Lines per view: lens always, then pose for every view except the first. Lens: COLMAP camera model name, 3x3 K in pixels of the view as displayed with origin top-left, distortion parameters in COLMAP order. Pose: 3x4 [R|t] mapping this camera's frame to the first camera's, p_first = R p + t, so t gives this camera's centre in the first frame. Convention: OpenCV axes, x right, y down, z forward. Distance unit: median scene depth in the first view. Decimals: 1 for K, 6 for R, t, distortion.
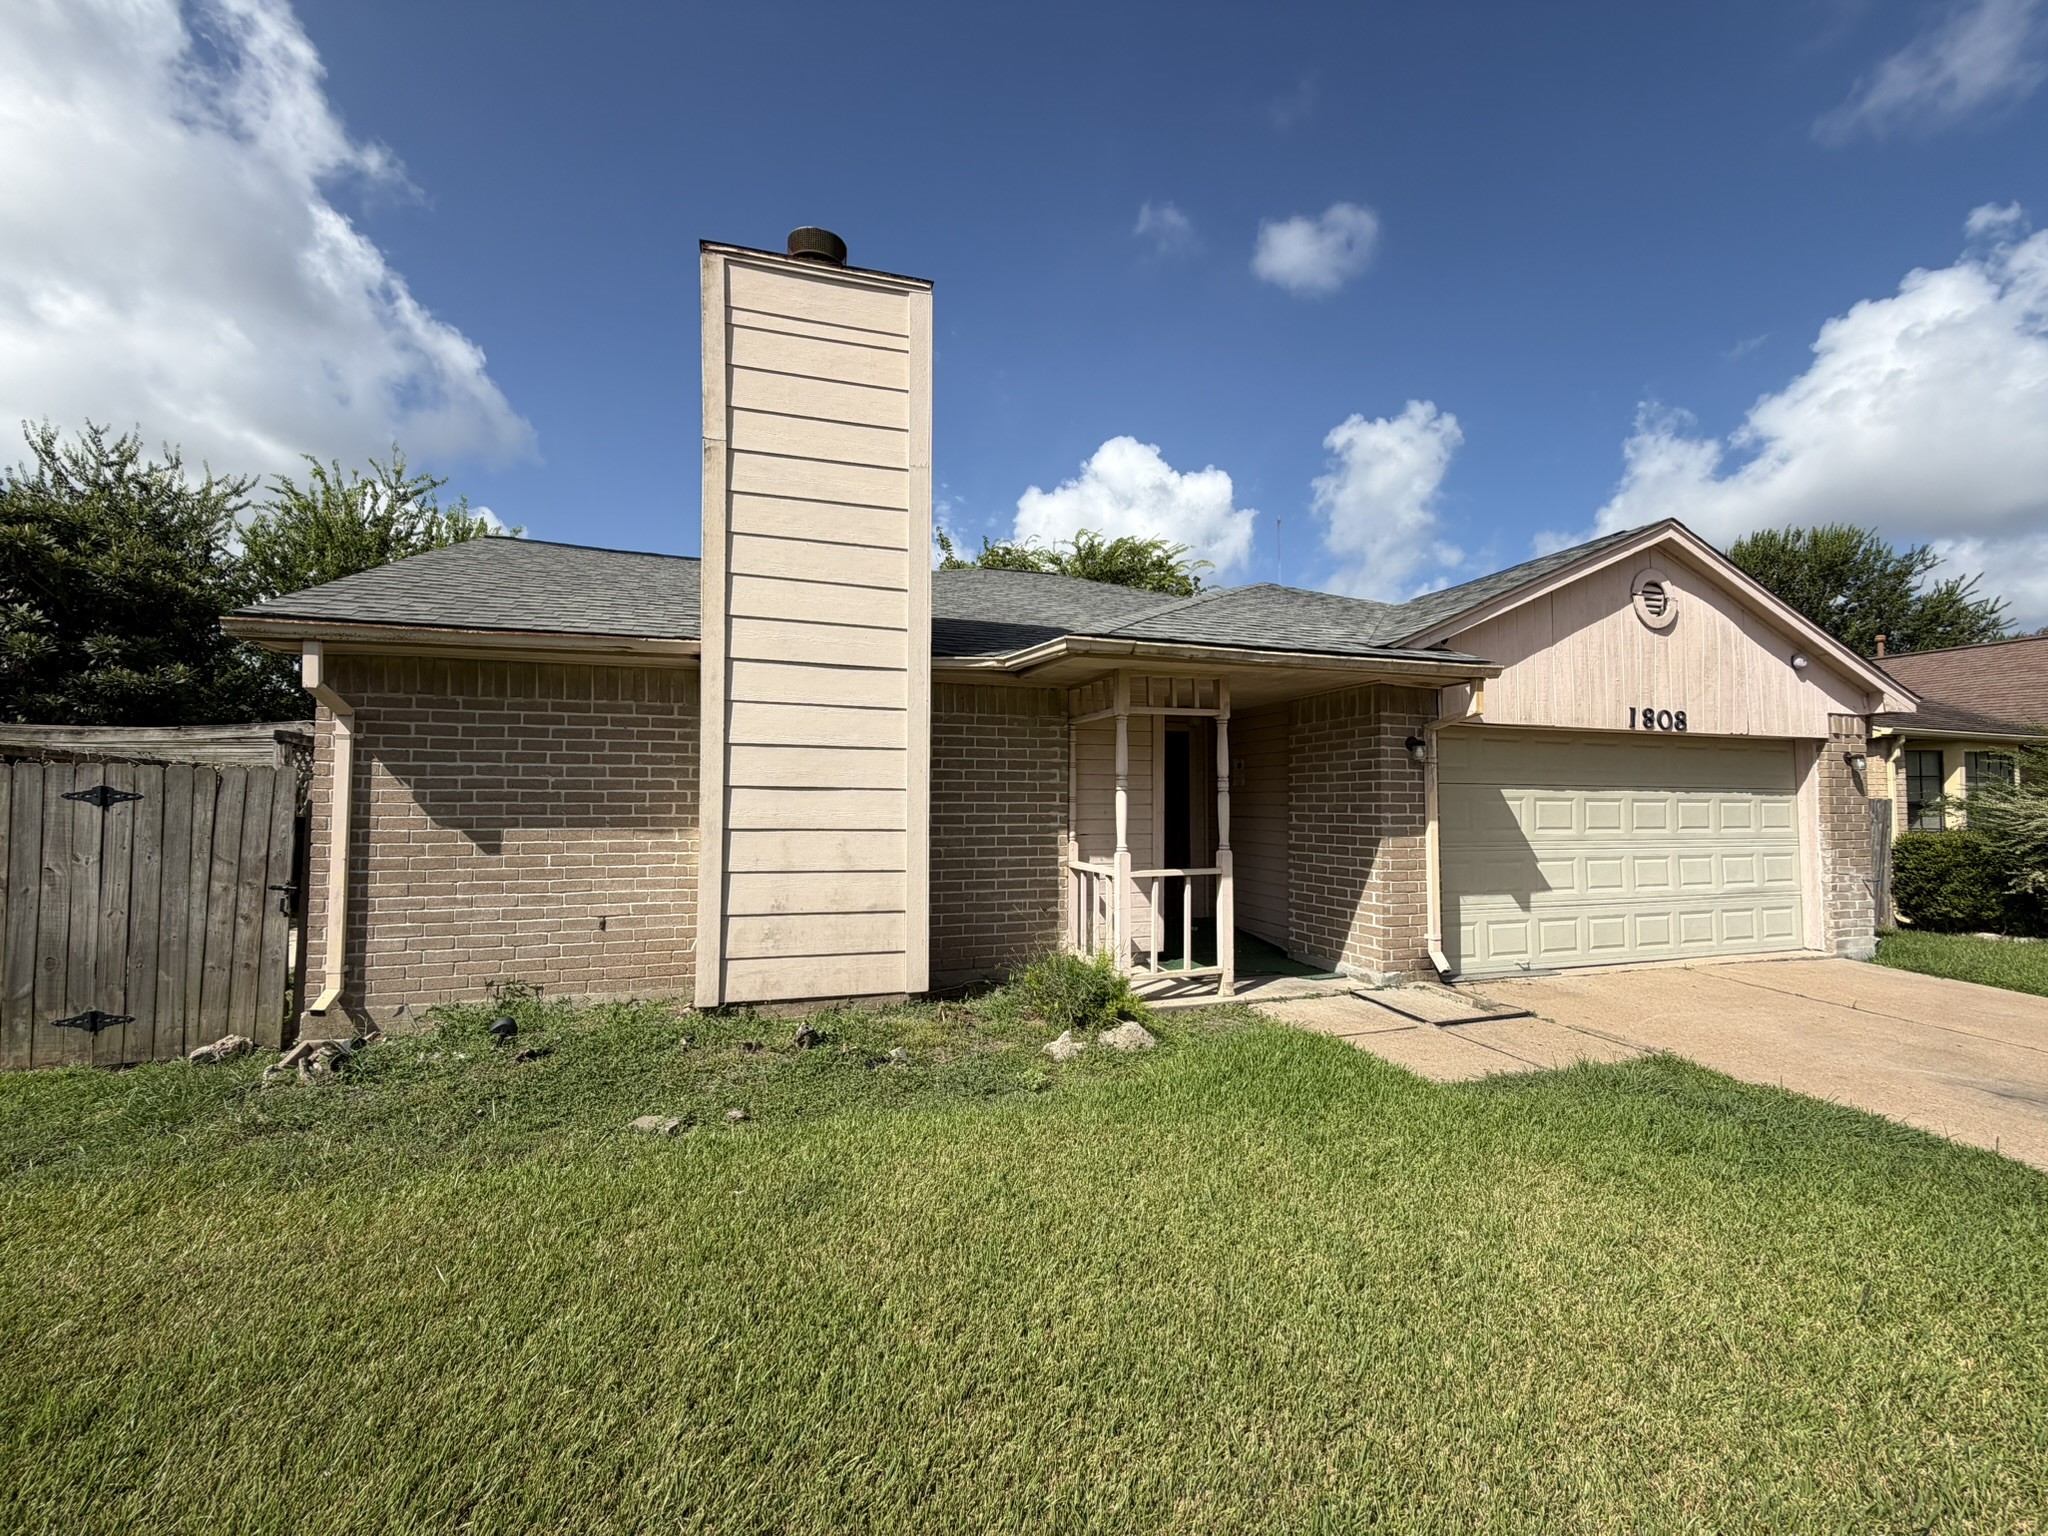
lens RADIAL K [[823.1, 0, 1017.3], [0, 823.1, 773.8], [0, 0, 1]] dist [-0.000430, -0.000021]
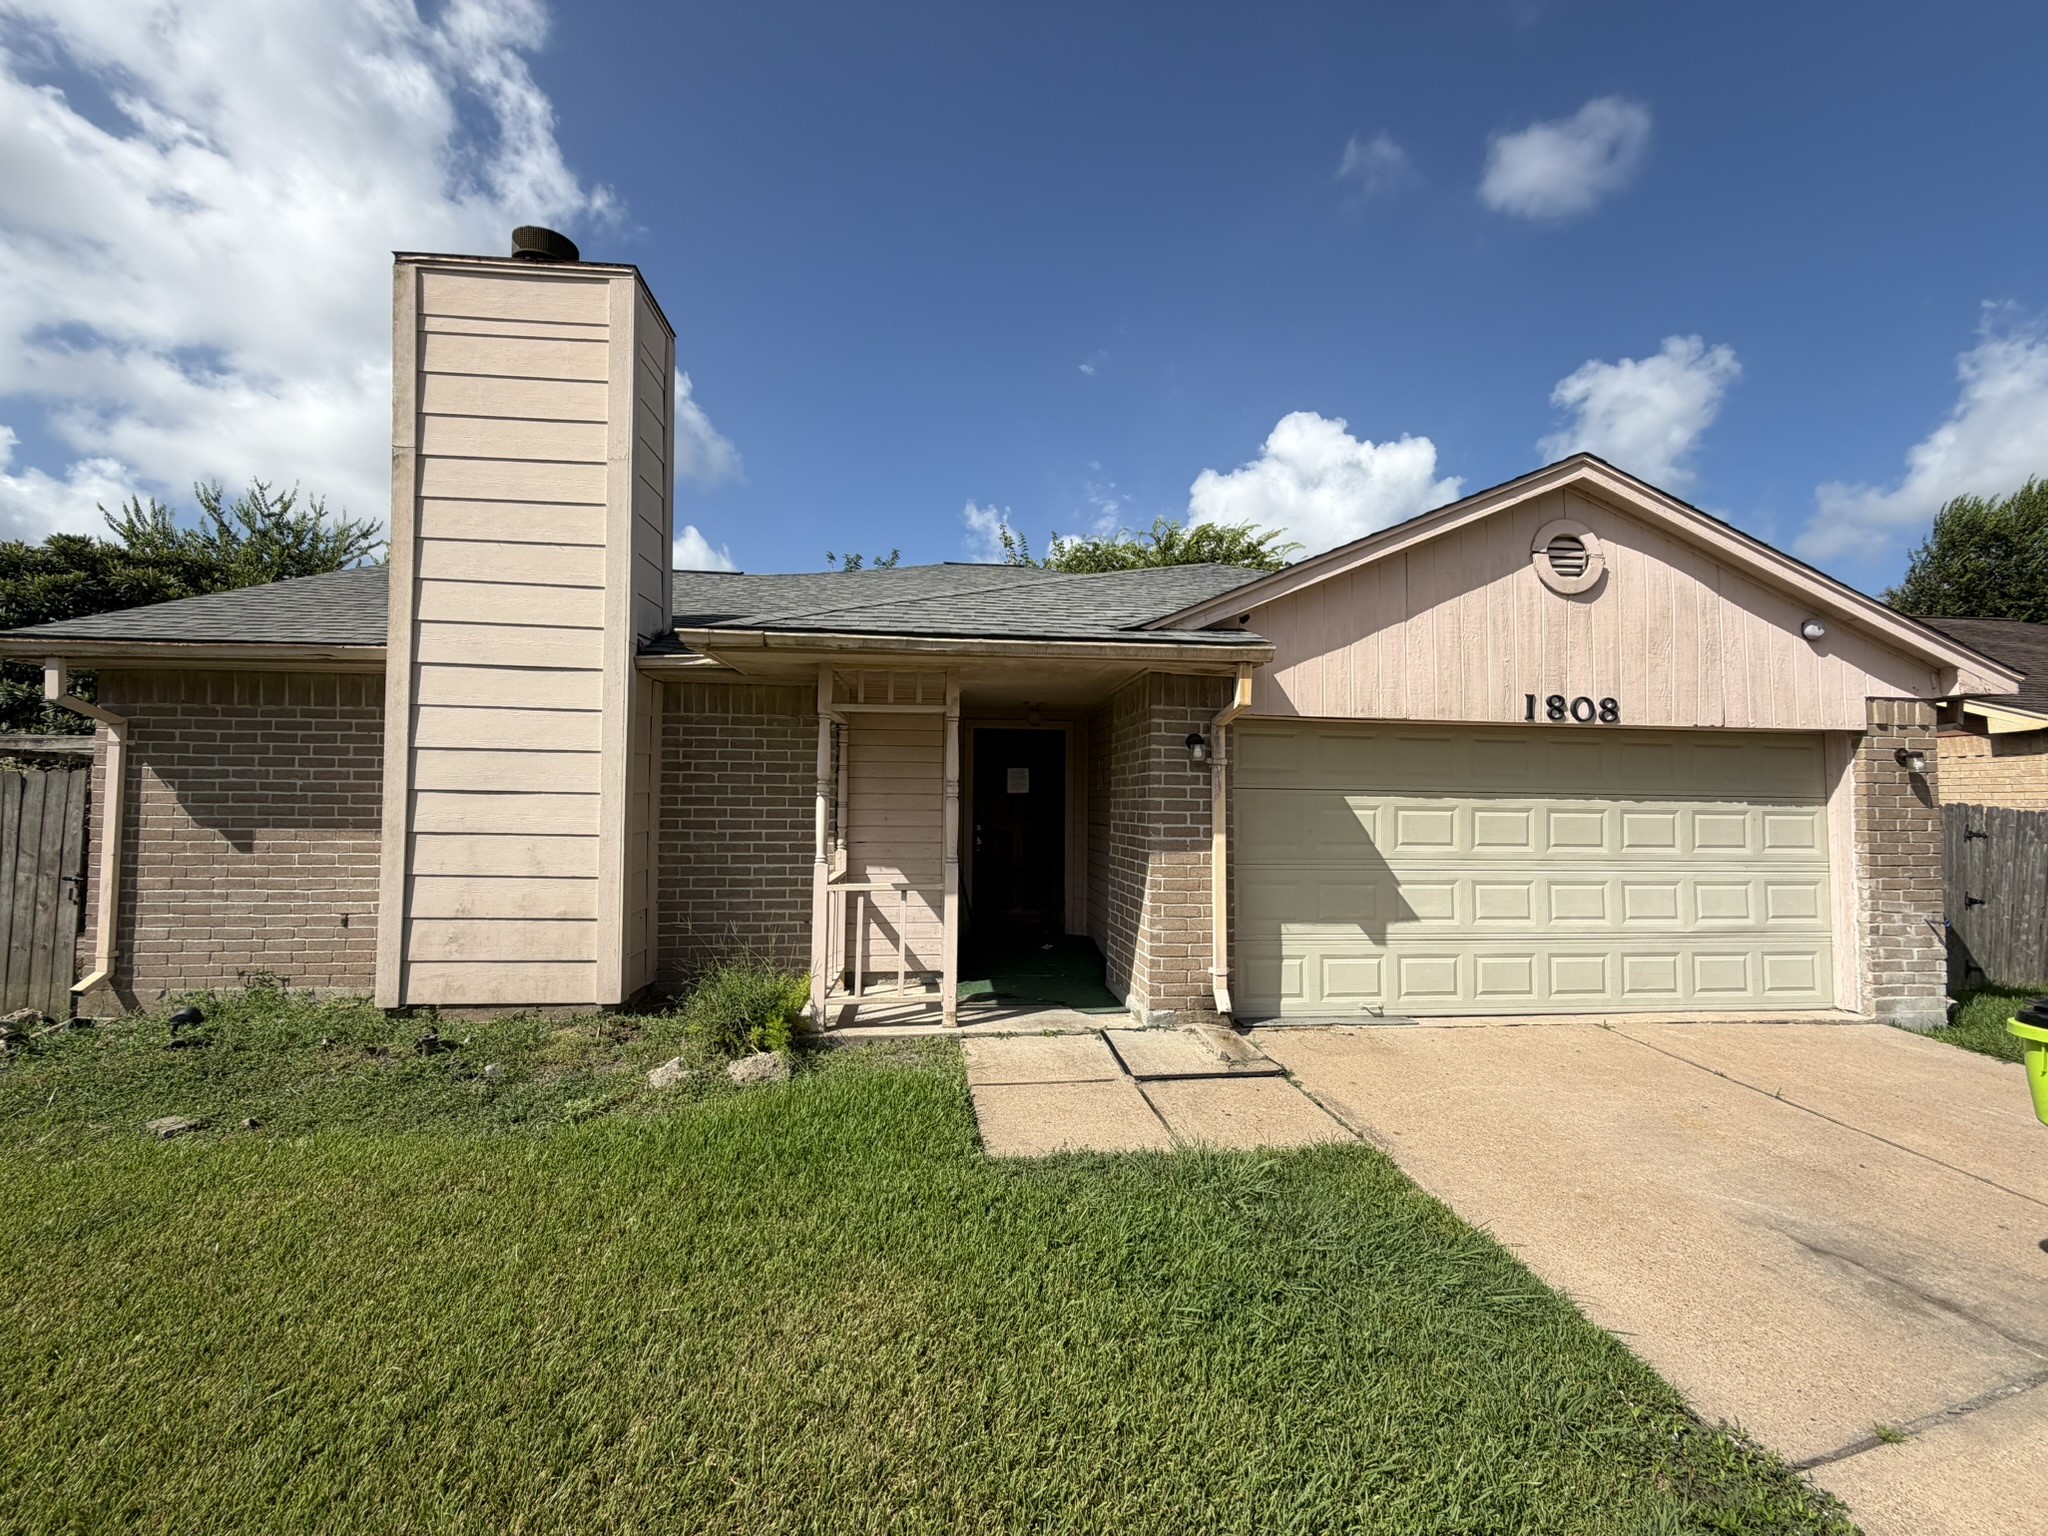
lens RADIAL K [[823.1, 0, 1017.3], [0, 823.1, 773.8], [0, 0, 1]] dist [-0.000430, -0.000021]
pose [[0.979148, 0.000368, -0.203149, 0.508943], [-0.000485, 1.000000, -0.000525, -0.003725], [0.203149, 0.000613, 0.979148, 0.143430]]
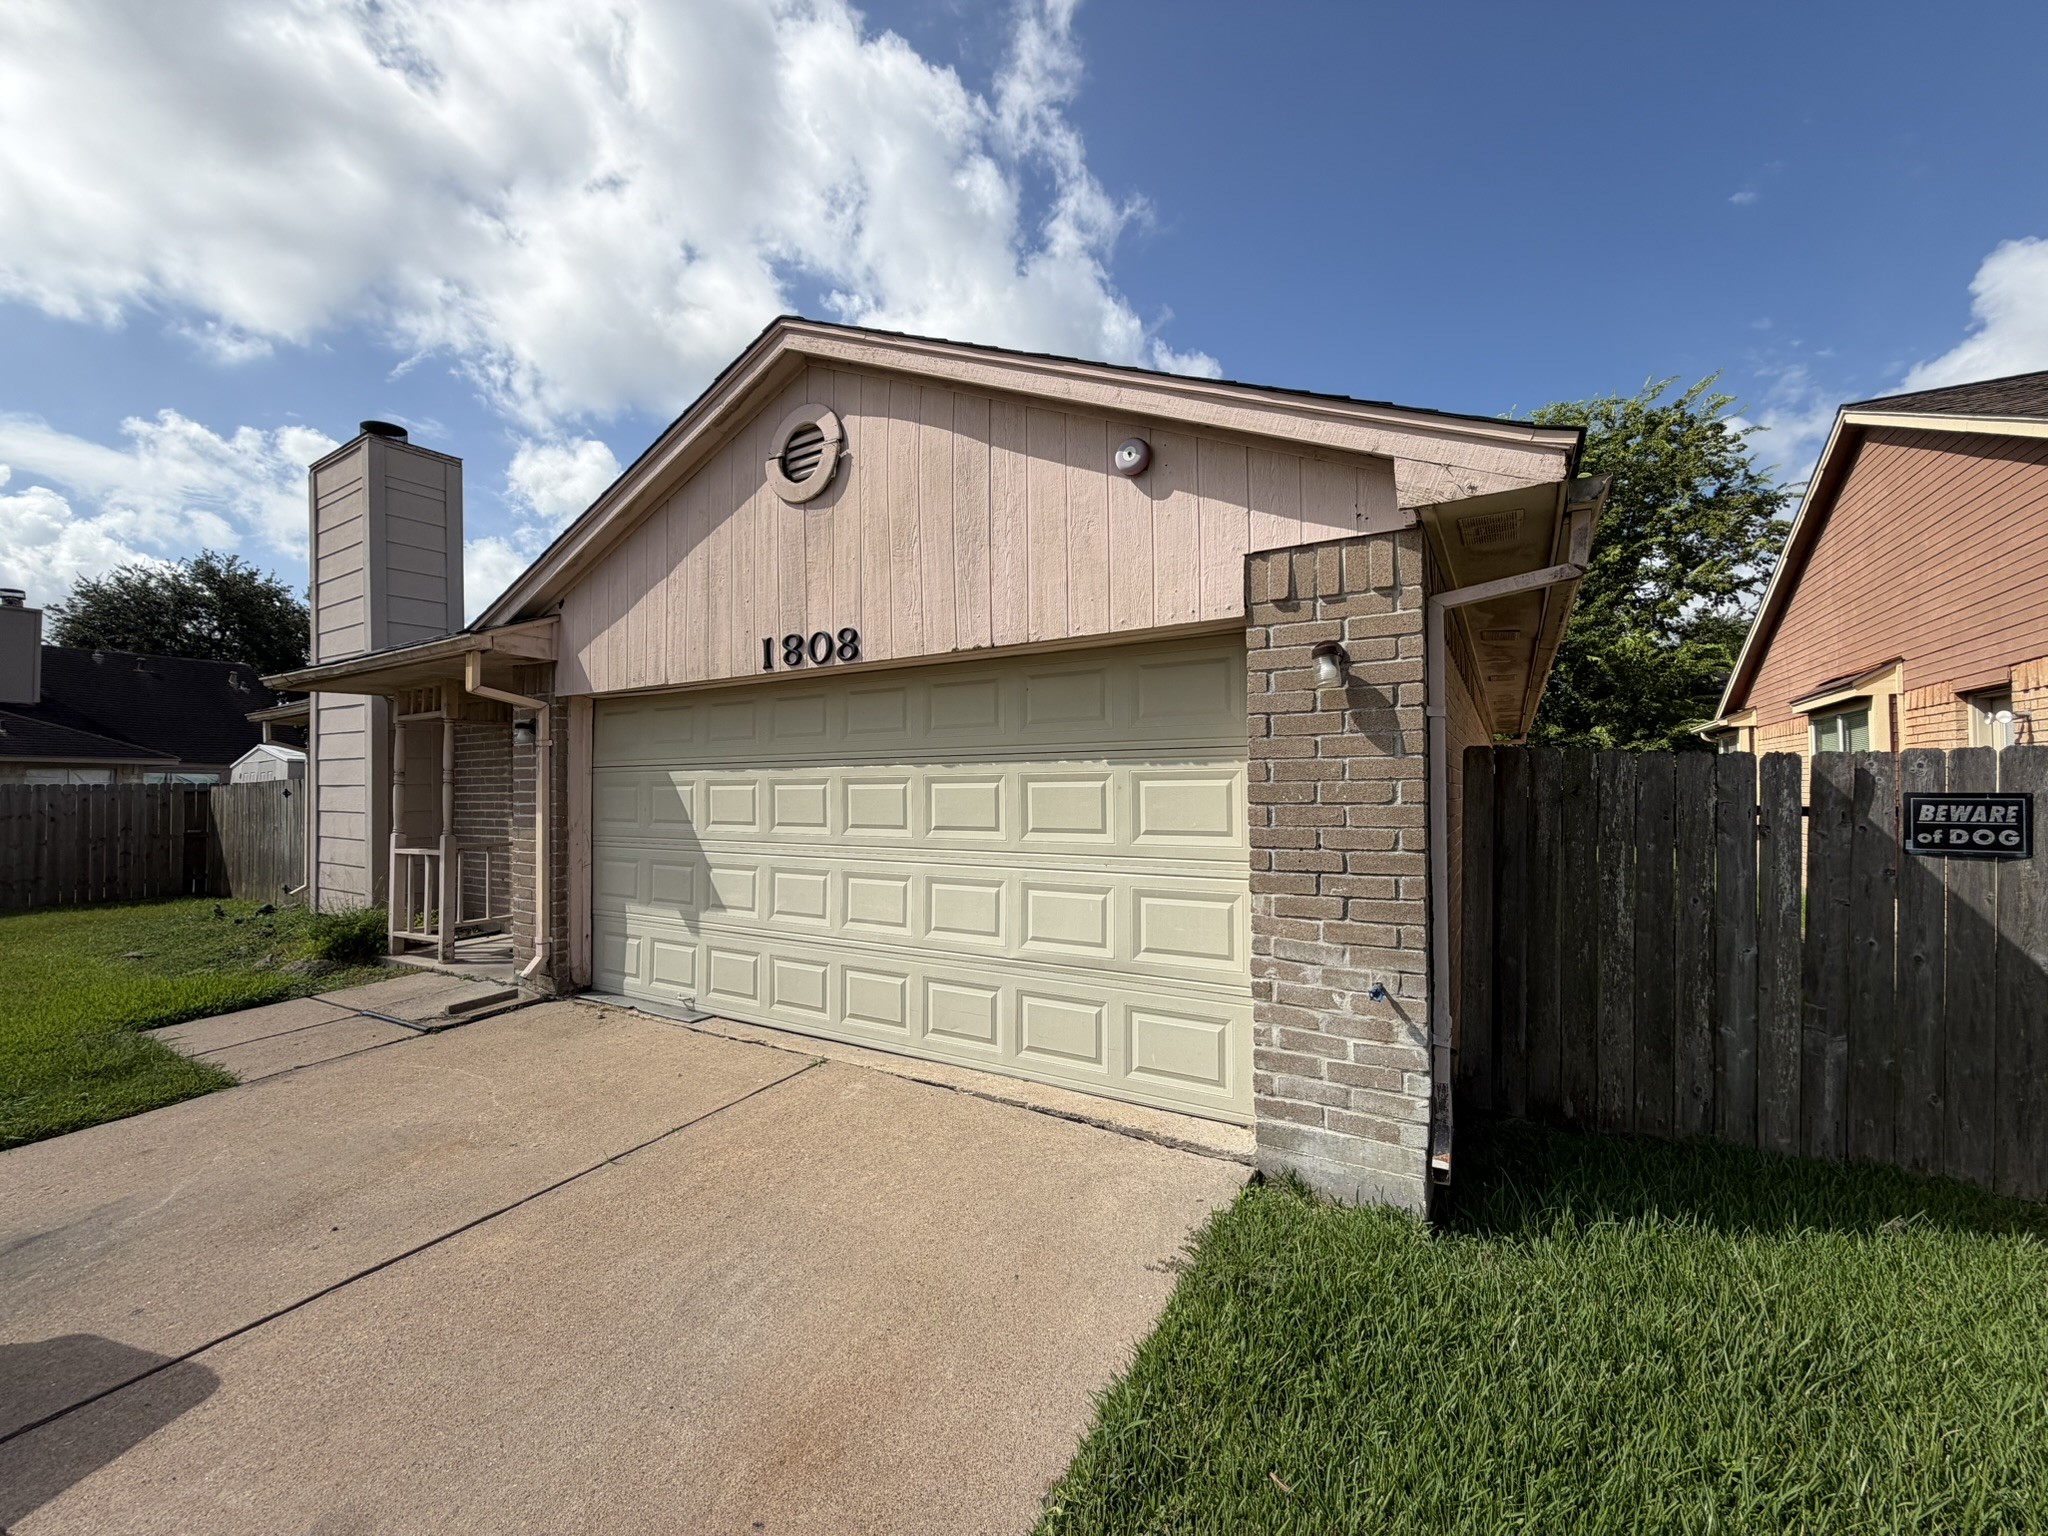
lens RADIAL K [[823.1, 0, 1017.3], [0, 823.1, 773.8], [0, 0, 1]] dist [-0.000430, -0.000021]
pose [[0.648127, -0.024734, -0.761130, 1.635176], [0.037970, 0.999279, -0.000140, 0.039357], [0.760585, -0.028809, 0.648599, 0.875584]]
